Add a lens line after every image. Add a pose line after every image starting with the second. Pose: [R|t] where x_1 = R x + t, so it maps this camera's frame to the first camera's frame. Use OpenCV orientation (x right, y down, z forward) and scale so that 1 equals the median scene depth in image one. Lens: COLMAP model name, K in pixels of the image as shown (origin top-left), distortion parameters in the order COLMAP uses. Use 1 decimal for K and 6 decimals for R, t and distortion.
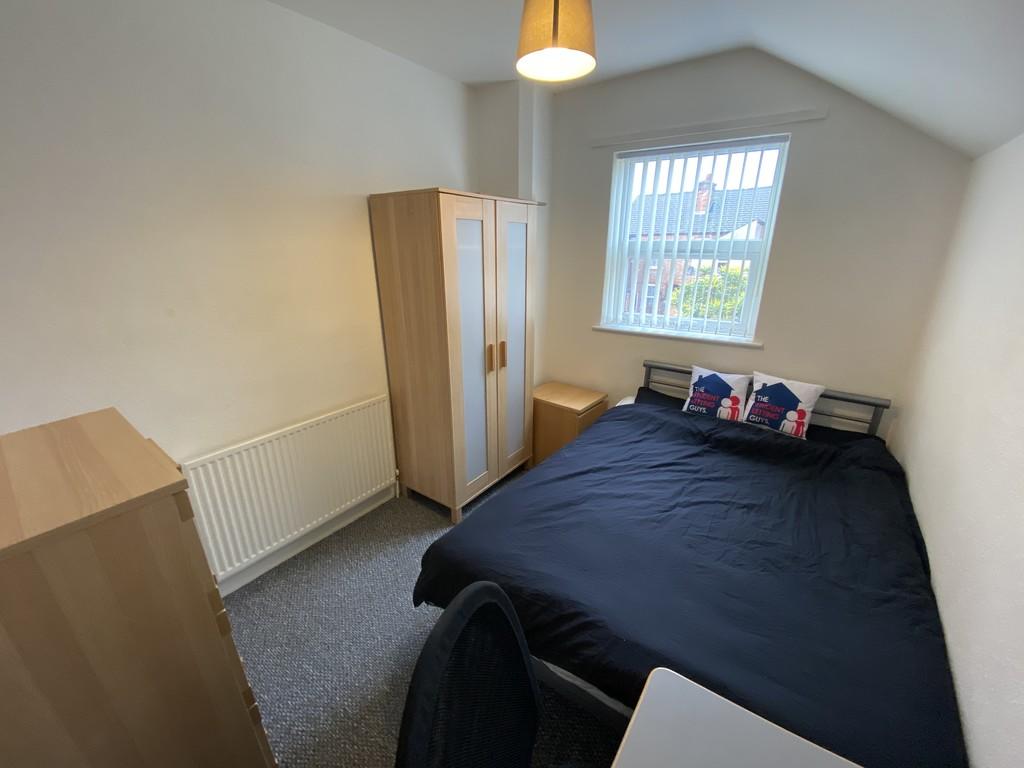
lens RADIAL K [[409.4, 0, 509.5], [0, 409.4, 386.5], [0, 0, 1]] dist [0.016766, -0.025418]
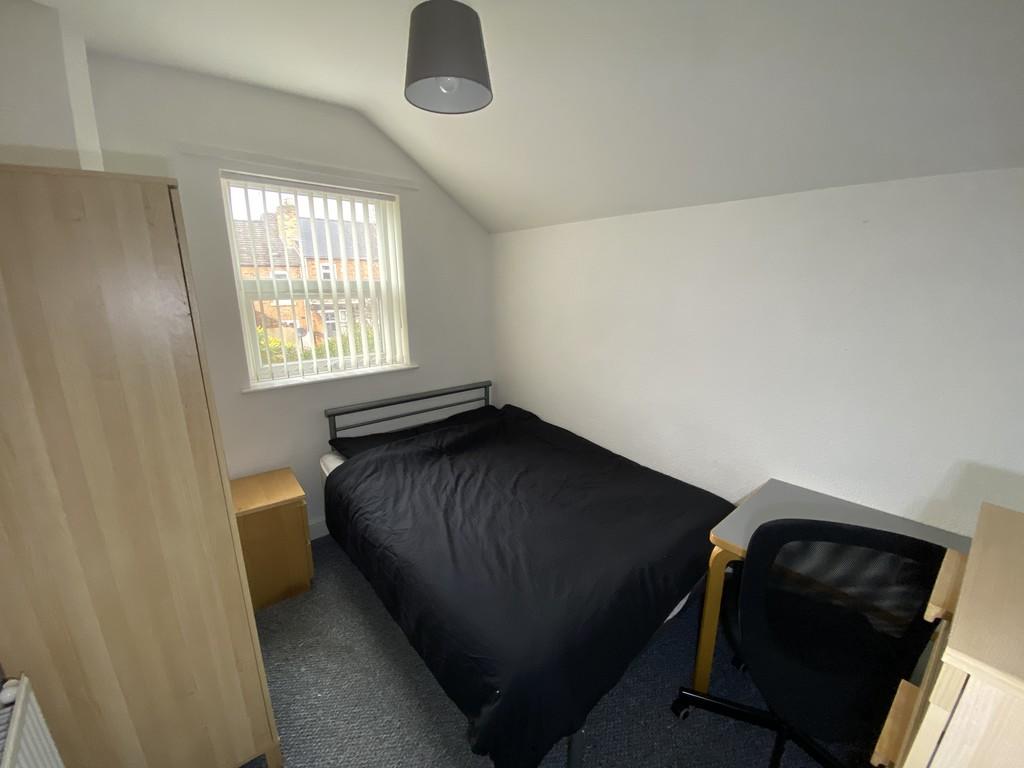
lens RADIAL K [[413.0, 0, 509.8], [0, 413.0, 386.0], [0, 0, 1]] dist [0.001392, -0.013798]
pose [[0.240592, -0.233313, 0.942168, -0.483825], [0.322503, 0.934748, 0.149122, -0.142073], [-0.915482, 0.267975, 0.300137, 0.422198]]
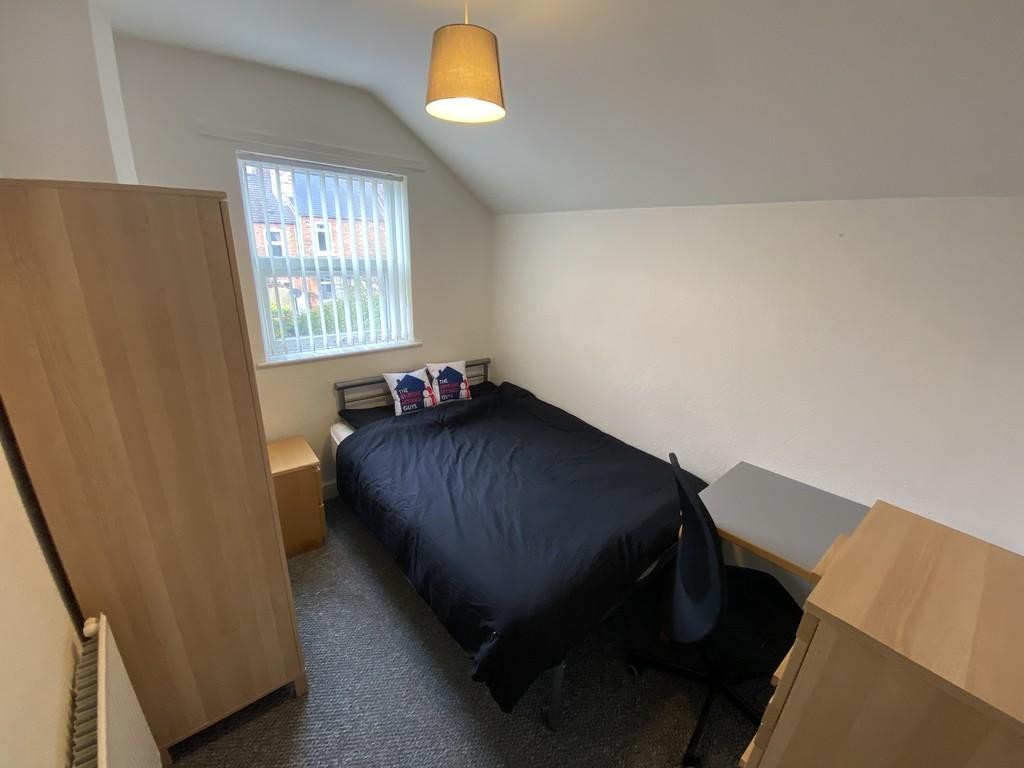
lens RADIAL K [[409.4, 0, 509.5], [0, 409.4, 386.5], [0, 0, 1]] dist [0.016766, -0.025418]
pose [[0.237301, -0.298205, 0.924533, -0.544159], [0.286519, 0.930866, 0.226707, -0.189701], [-0.928221, 0.211099, 0.306337, 0.404312]]
